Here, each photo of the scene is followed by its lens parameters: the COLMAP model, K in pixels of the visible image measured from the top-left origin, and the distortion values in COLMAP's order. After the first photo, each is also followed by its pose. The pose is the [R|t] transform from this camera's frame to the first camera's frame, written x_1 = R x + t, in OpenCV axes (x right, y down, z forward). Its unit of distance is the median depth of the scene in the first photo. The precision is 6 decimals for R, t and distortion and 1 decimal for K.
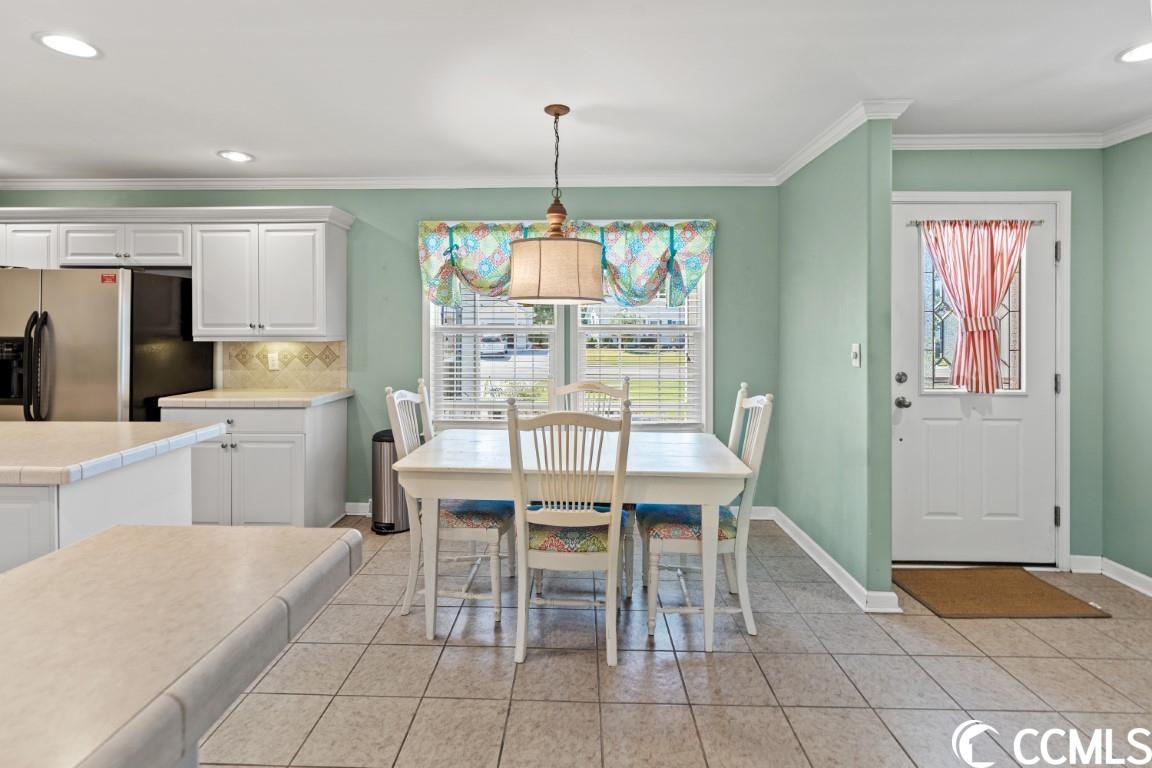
lens RADIAL K [[548.7, 0, 552.2], [0, 548.7, 325.6], [0, 0, 1]] dist [0.001520, 0.001361]
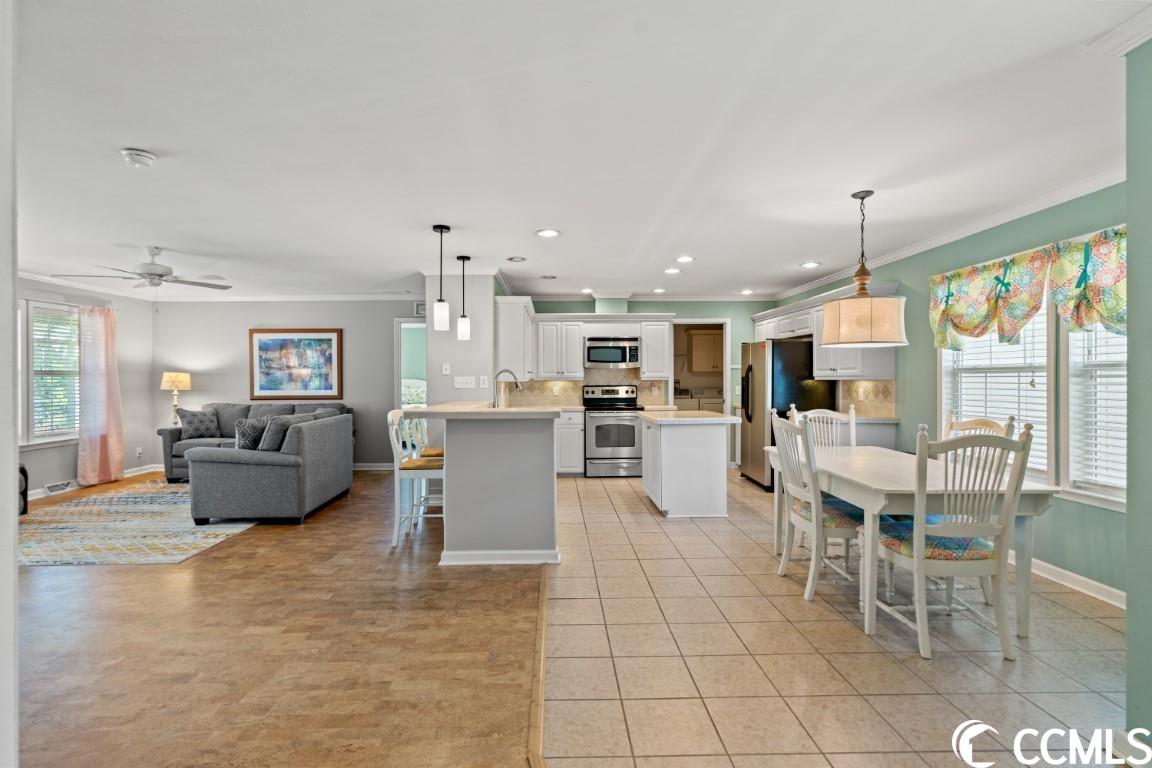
lens RADIAL K [[548.7, 0, 578.6], [0, 548.7, 384.7], [0, 0, 1]] dist [0.001520, 0.001361]
pose [[0.067452, 0.008436, -0.997687, 0.867519], [0.008501, 0.999923, 0.009030, 0.020875], [0.997686, -0.009091, 0.067375, 0.181173]]
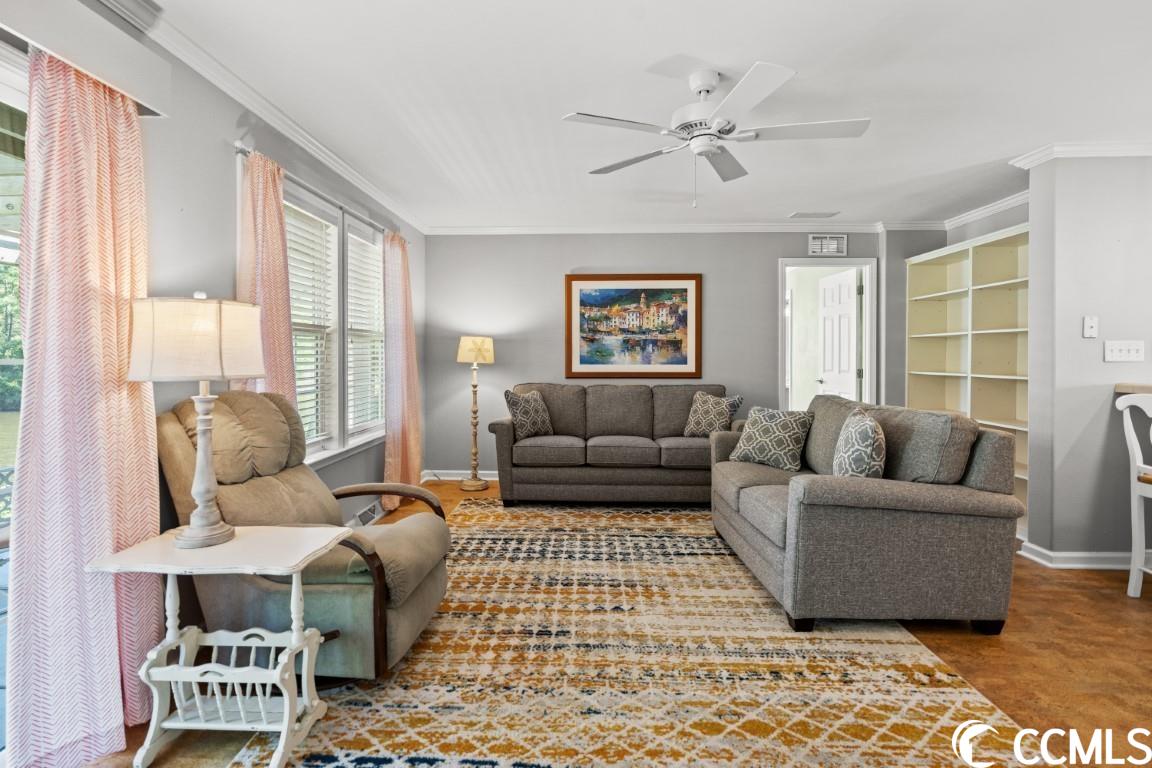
lens RADIAL K [[548.7, 0, 568.3], [0, 548.7, 363.0], [0, 0, 1]] dist [0.001520, 0.001361]
pose [[0.025566, 0.006889, -0.999649, 0.195435], [0.001269, 0.999975, 0.006924, 0.036287], [0.999672, -0.001446, 0.025557, -0.848659]]
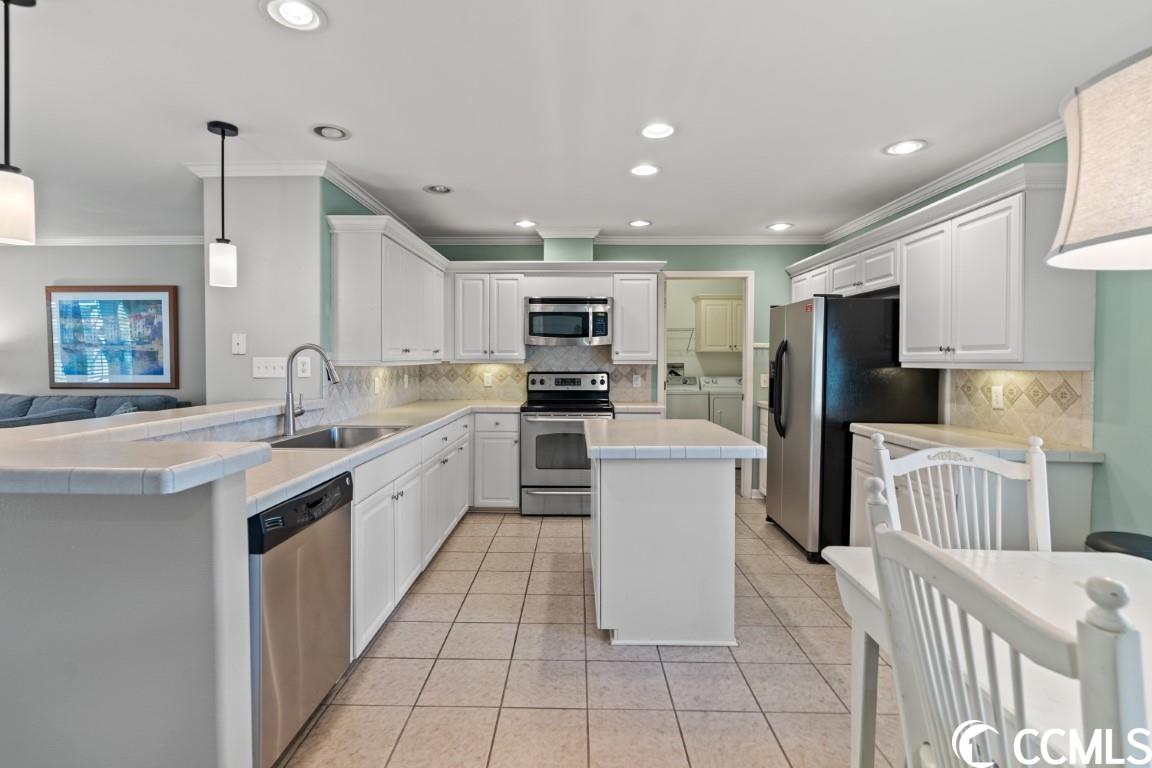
lens RADIAL K [[548.7, 0, 577.2], [0, 548.7, 375.9], [0, 0, 1]] dist [0.001520, 0.001361]
pose [[0.013918, 0.028031, -0.999510, 0.235277], [0.001033, 0.999606, 0.028048, 0.015143], [0.999903, -0.001423, 0.013884, 0.422617]]
